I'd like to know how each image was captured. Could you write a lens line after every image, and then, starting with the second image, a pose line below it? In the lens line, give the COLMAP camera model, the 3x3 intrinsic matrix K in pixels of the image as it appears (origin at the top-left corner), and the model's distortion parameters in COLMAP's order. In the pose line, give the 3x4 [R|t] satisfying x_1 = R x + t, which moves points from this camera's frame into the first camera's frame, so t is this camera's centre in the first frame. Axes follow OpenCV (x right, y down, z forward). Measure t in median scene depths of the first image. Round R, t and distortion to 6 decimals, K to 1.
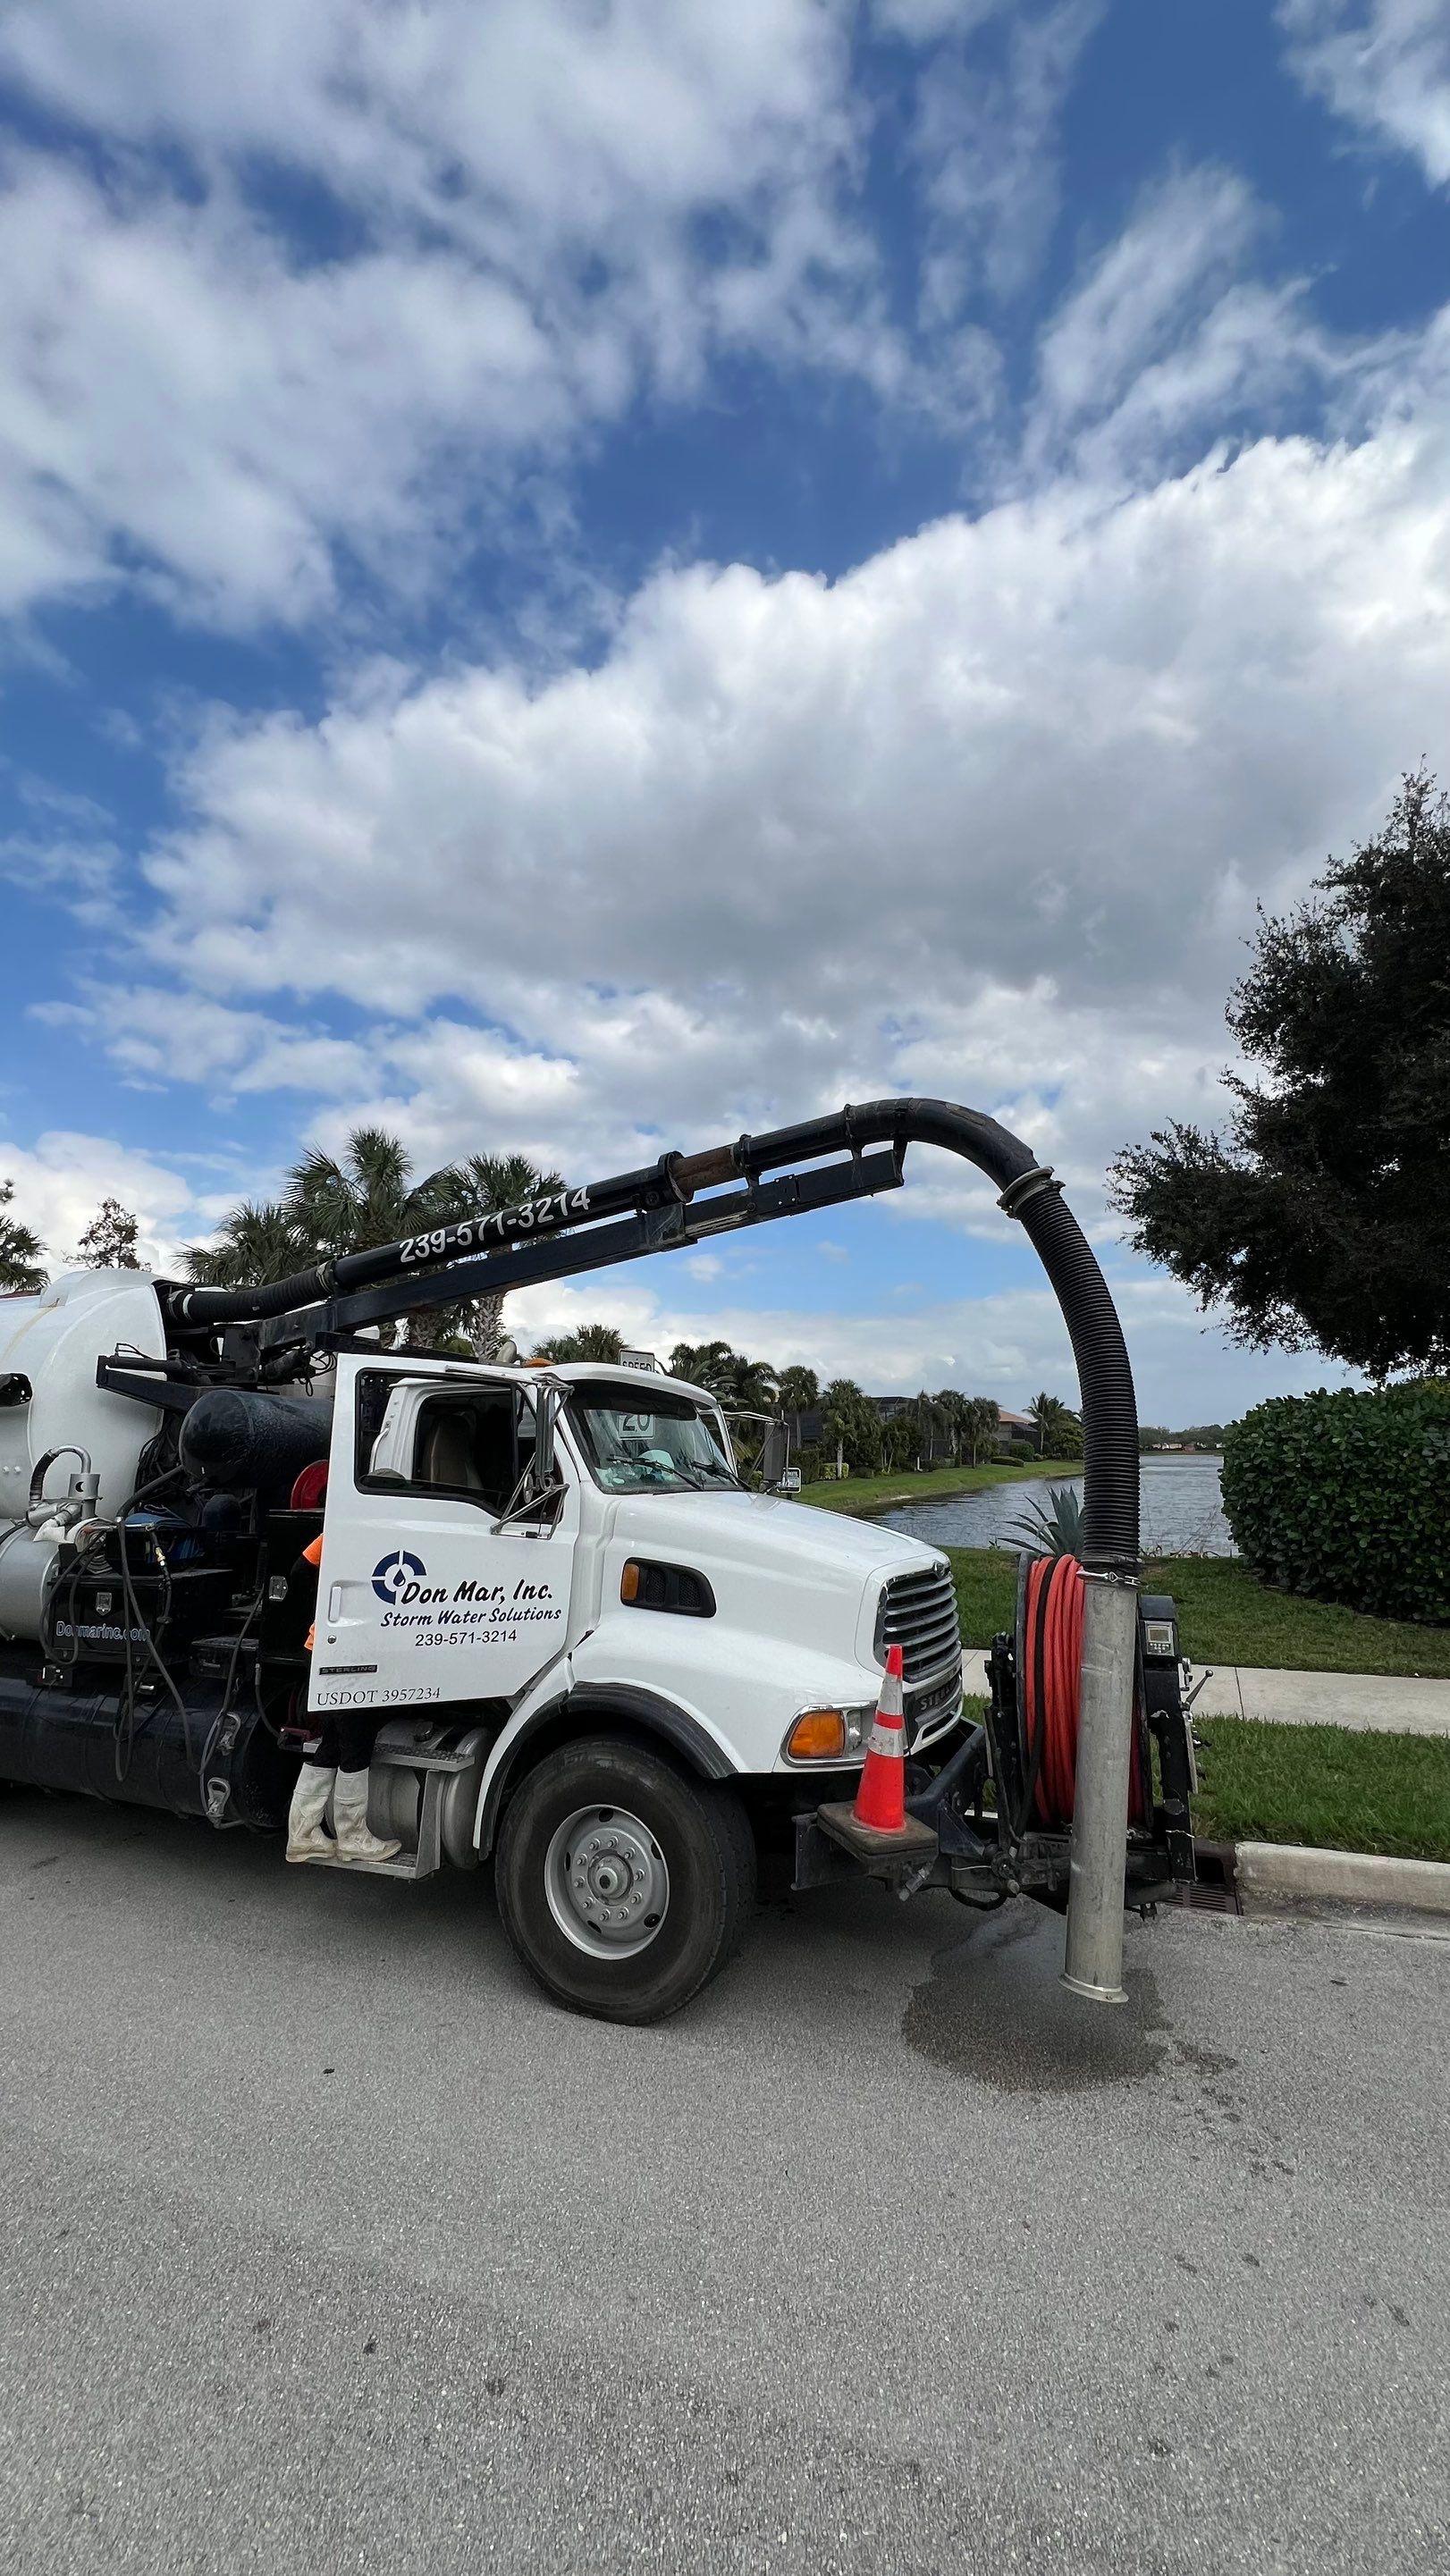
lens RADIAL K [[1017.2, 0, 725.0], [0, 1017.2, 1288.0], [0, 0, 1]] dist [-0.001253, -0.000039]
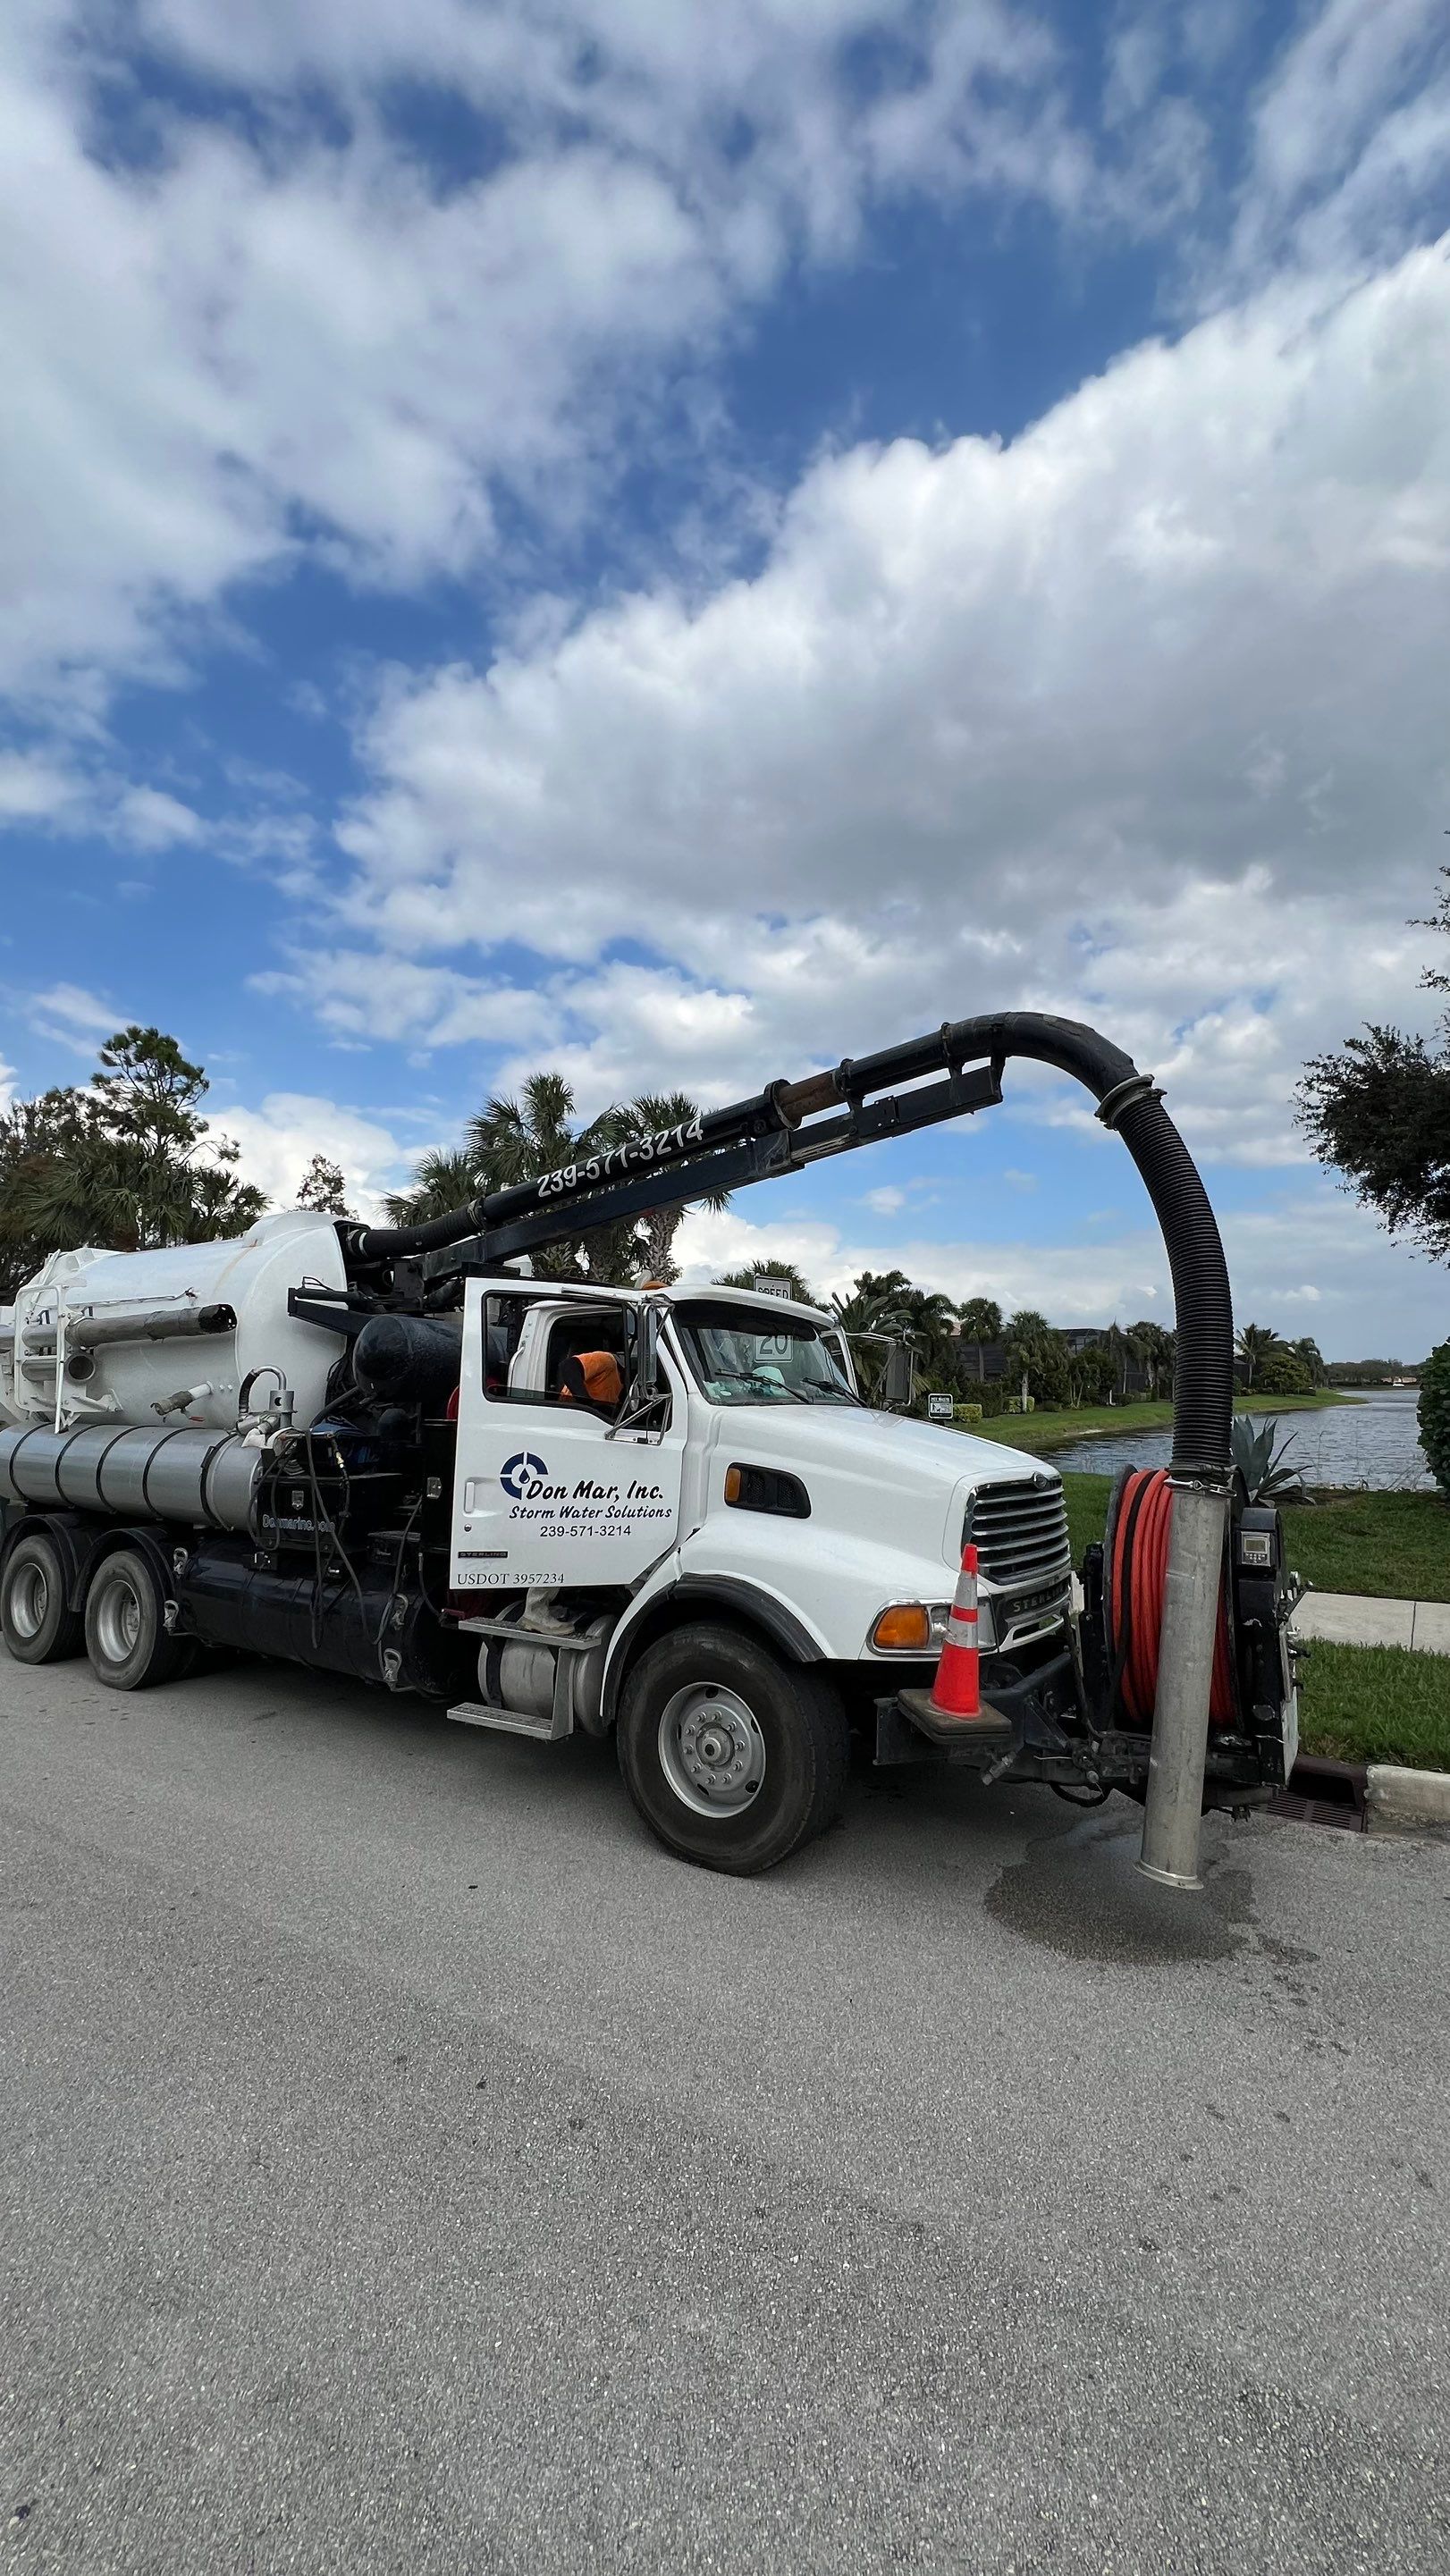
lens RADIAL K [[1019.4, 0, 727.2], [0, 1019.4, 1298.6], [0, 0, 1]] dist [0.000584, -0.000320]
pose [[0.984266, -0.014394, -0.176105, 0.010731], [0.027298, 0.997097, 0.071074, 0.001957], [0.174571, -0.074763, 0.981802, -0.004654]]
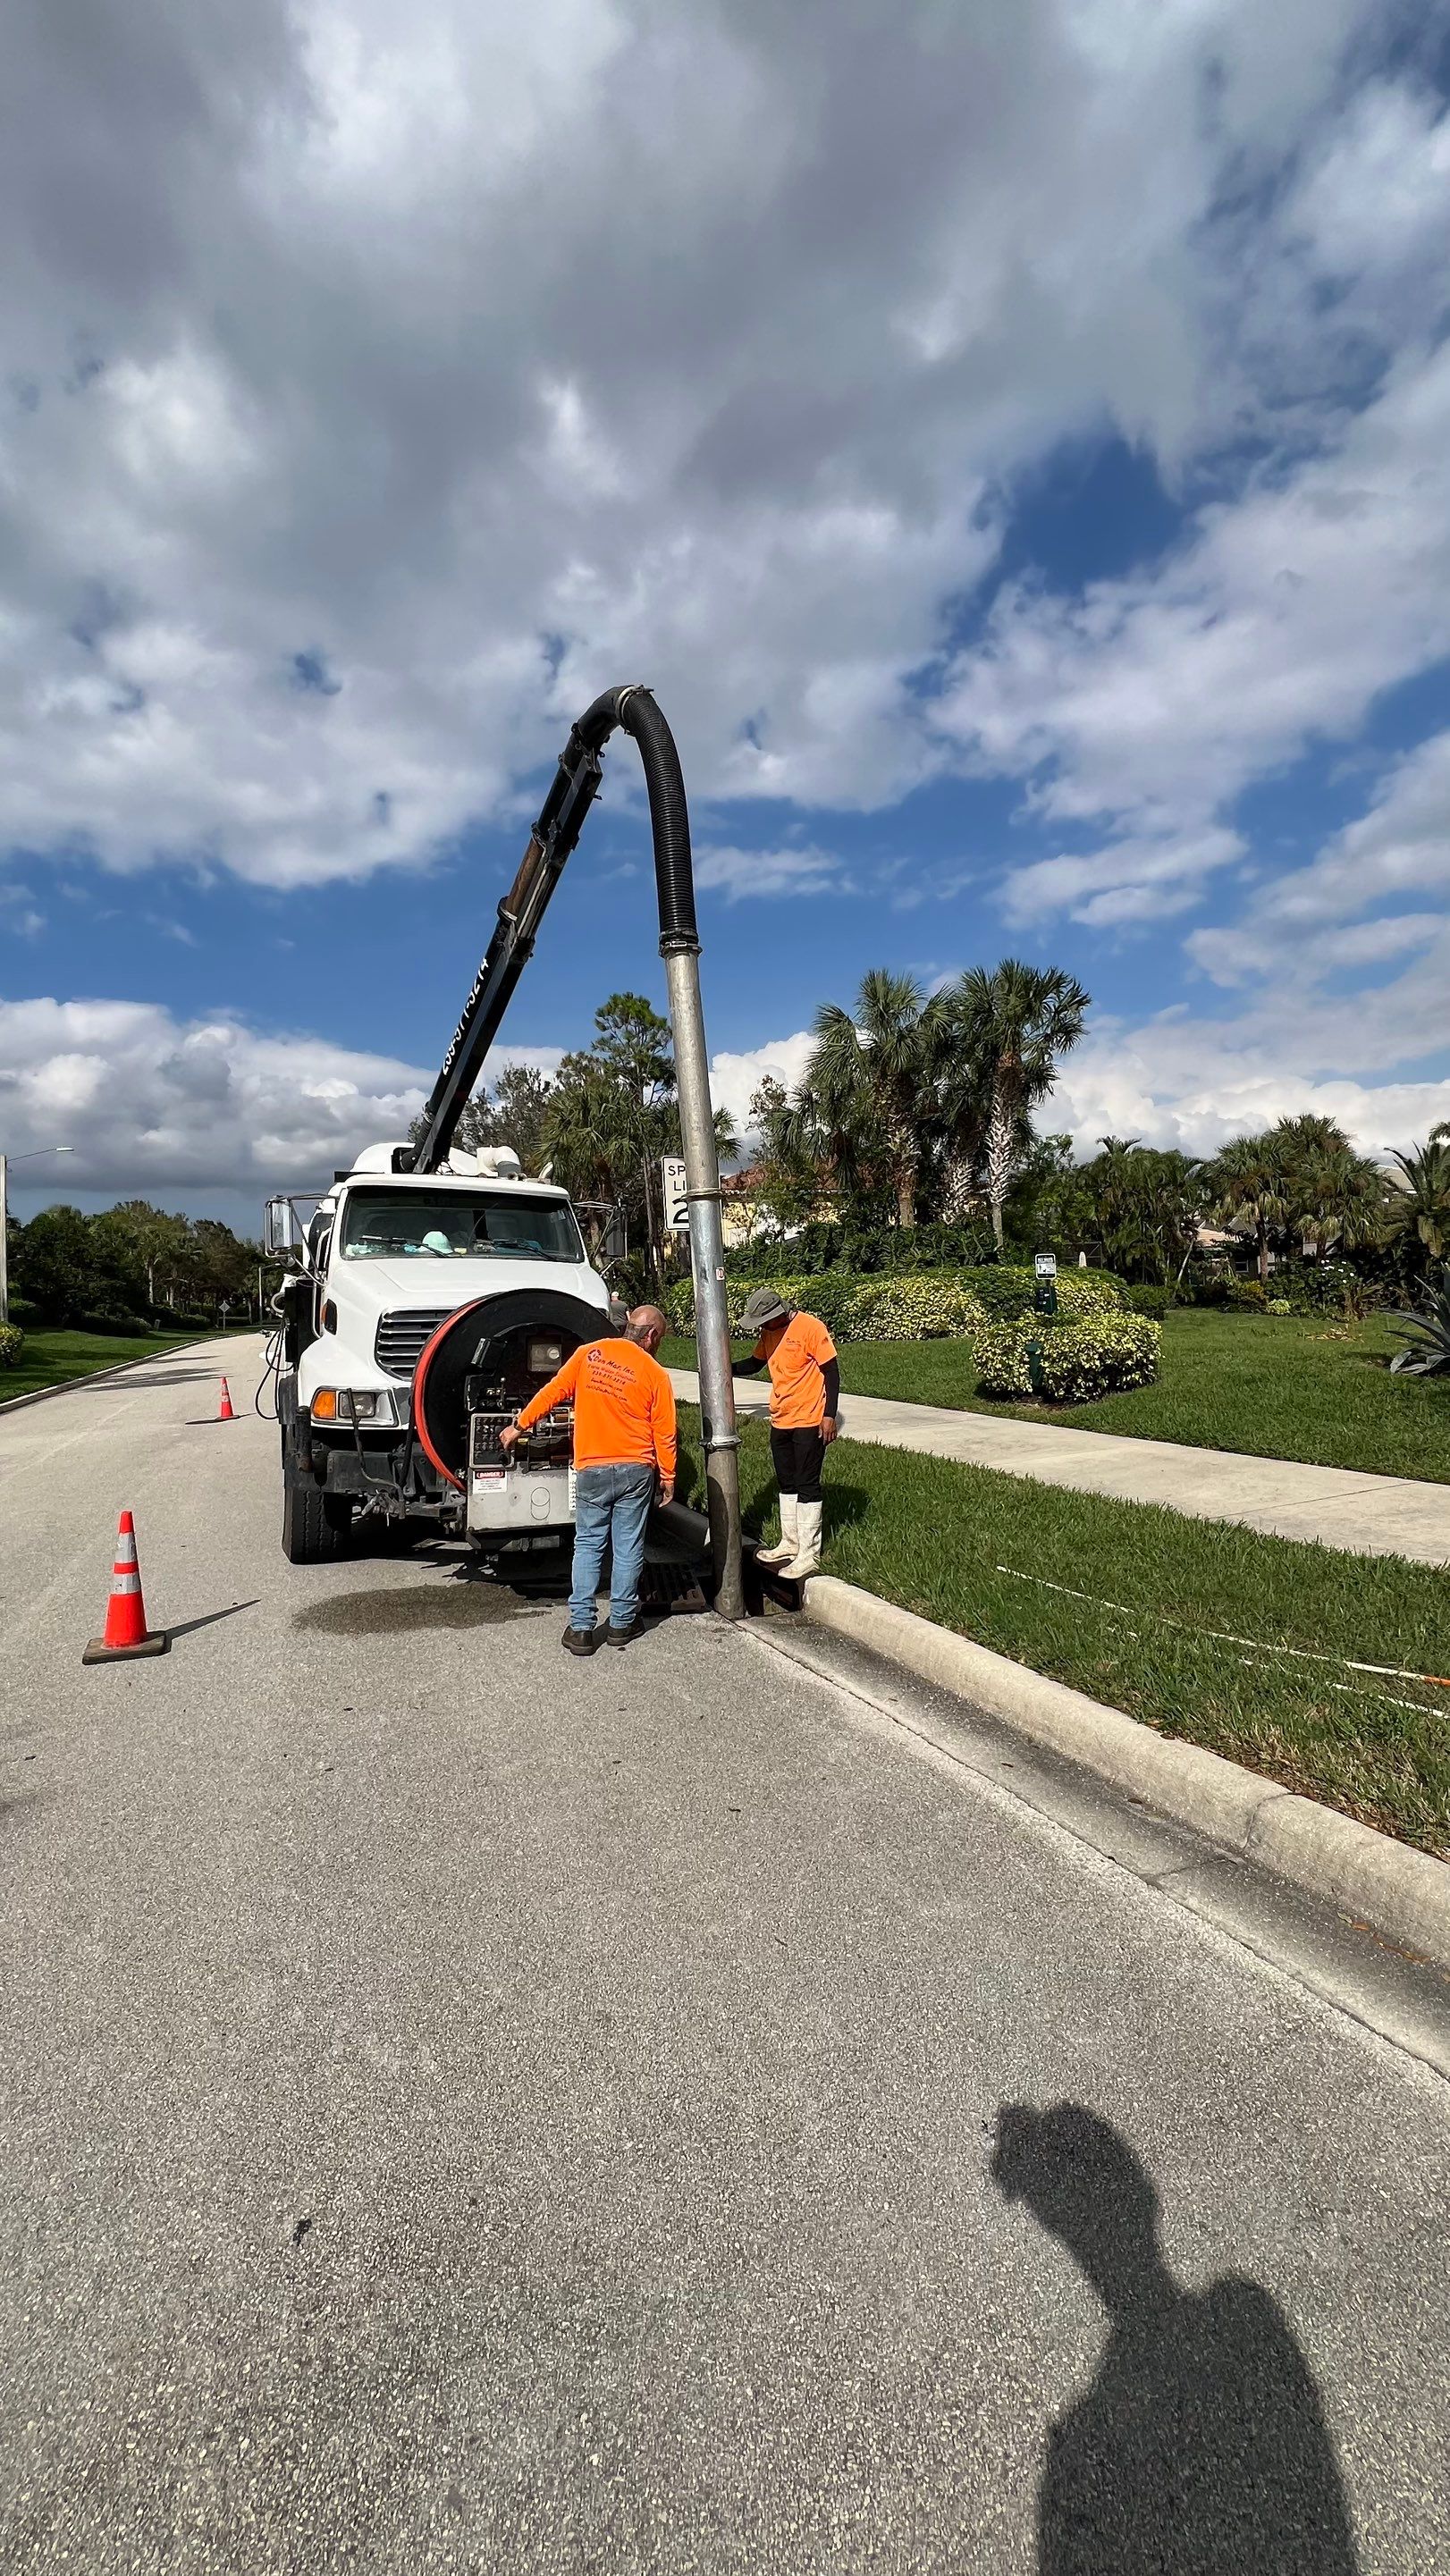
lens RADIAL K [[1017.2, 0, 725.0], [0, 1017.2, 1288.0], [0, 0, 1]] dist [-0.001253, -0.000039]
pose [[0.710715, -0.027999, -0.702923, 0.158492], [0.145590, 0.983429, 0.108032, 0.019776], [0.688250, -0.179118, 0.703014, 0.039904]]
